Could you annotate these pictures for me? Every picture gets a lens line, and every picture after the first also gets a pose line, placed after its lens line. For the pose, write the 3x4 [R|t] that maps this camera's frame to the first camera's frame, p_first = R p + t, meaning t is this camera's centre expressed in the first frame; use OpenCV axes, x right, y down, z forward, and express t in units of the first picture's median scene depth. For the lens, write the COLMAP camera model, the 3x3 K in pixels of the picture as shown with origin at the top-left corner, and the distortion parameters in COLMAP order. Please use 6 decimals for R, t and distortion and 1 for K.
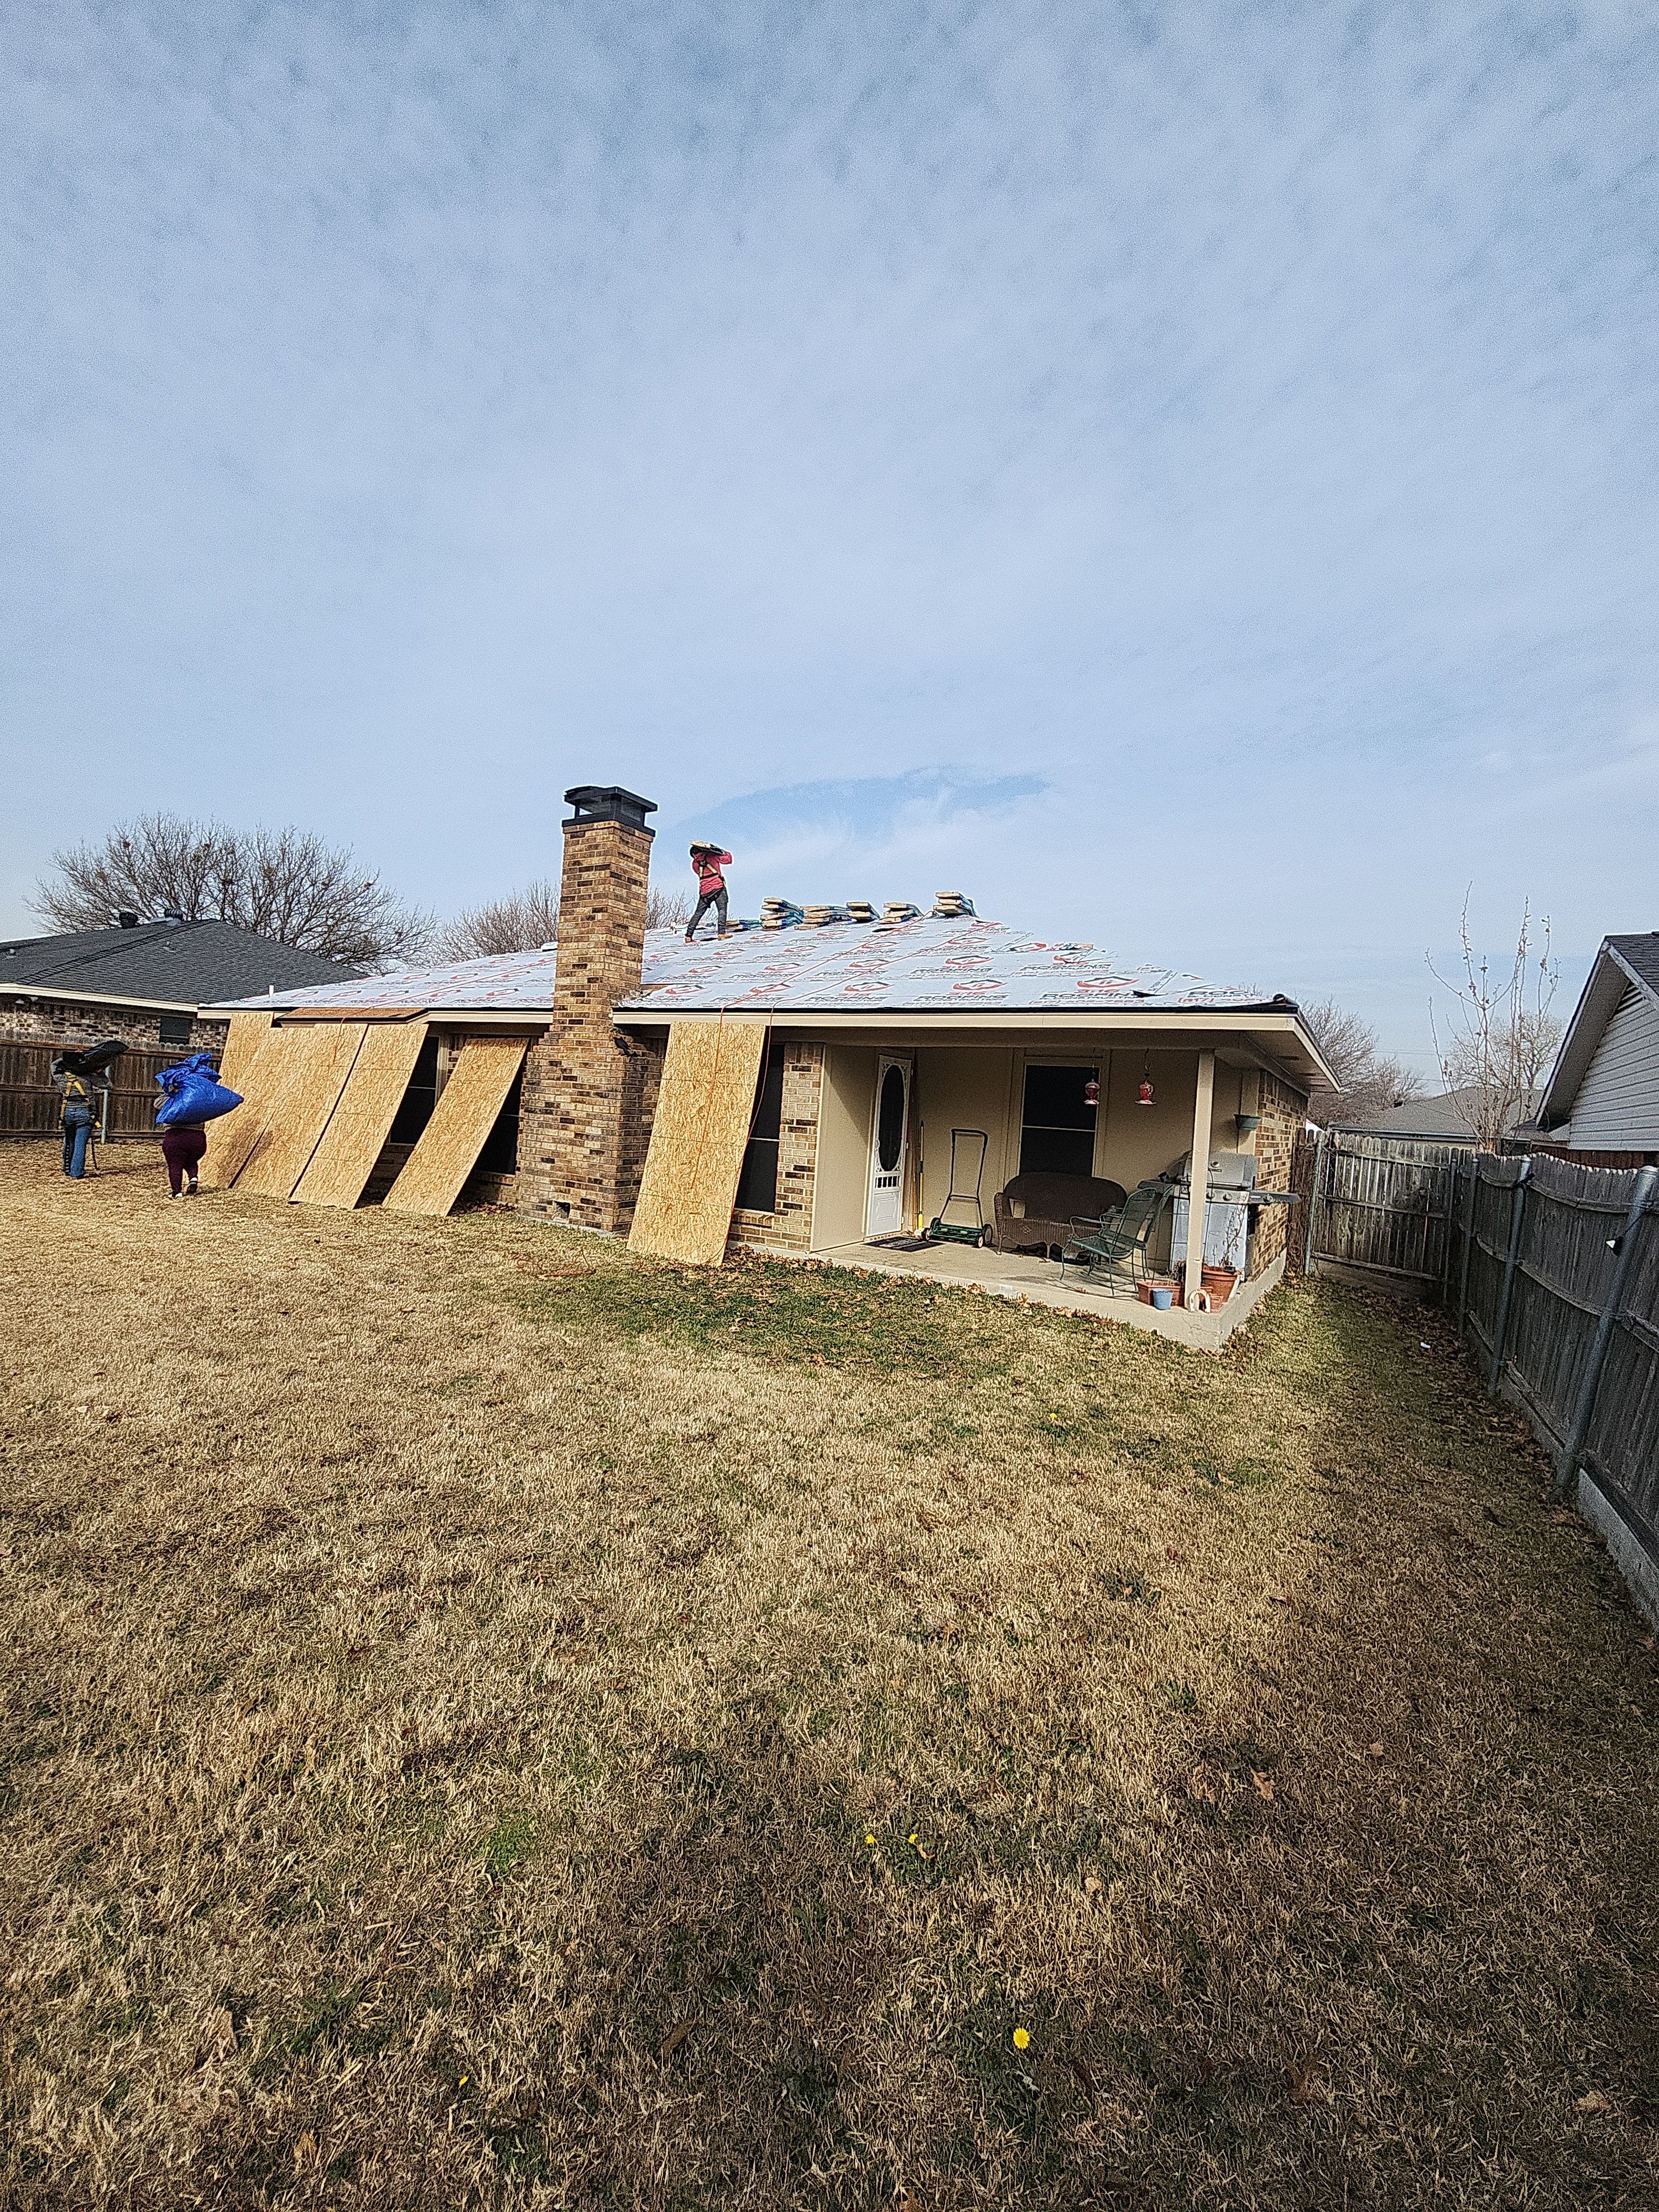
lens RADIAL K [[913.6, 0, 833.2], [0, 913.6, 1113.6], [0, 0, 1]] dist [0.000839, 0.000028]
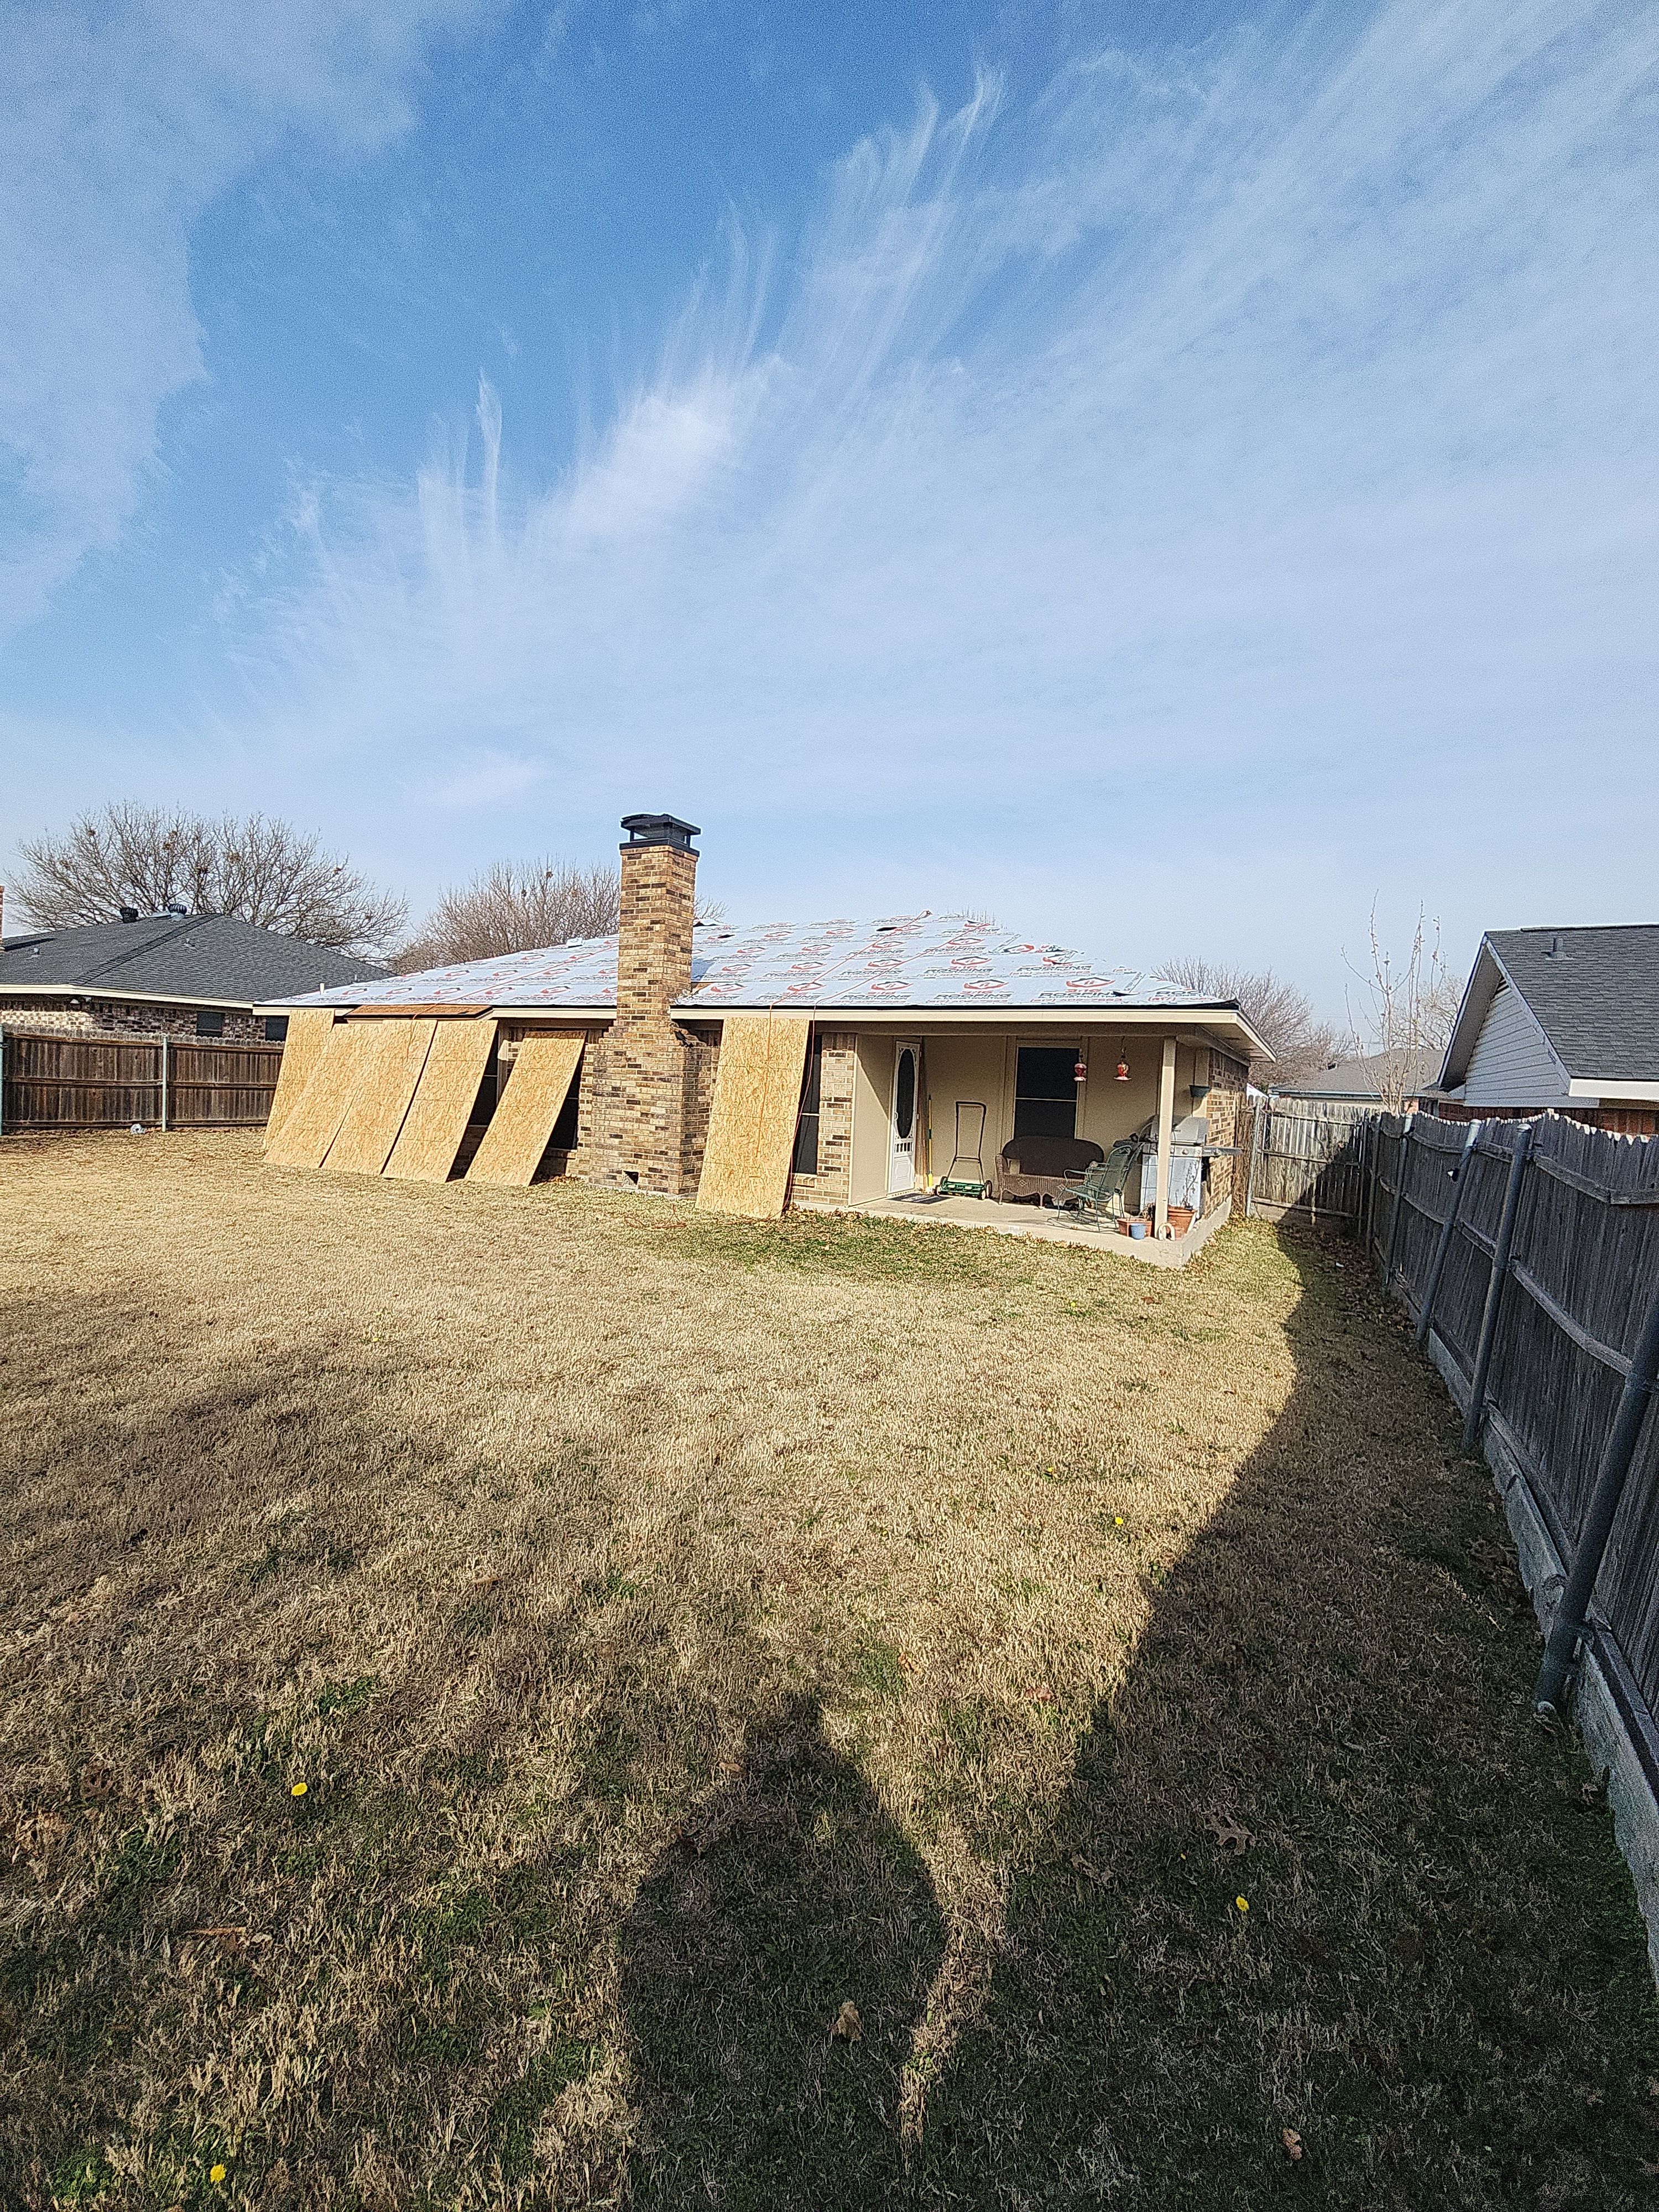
lens RADIAL K [[913.6, 0, 833.2], [0, 913.6, 1113.6], [0, 0, 1]] dist [0.000839, 0.000028]
pose [[0.998486, -0.023416, 0.049783, -0.095432], [0.021841, 0.999251, 0.031933, -0.009744], [-0.050493, -0.030798, 0.998249, -0.191246]]
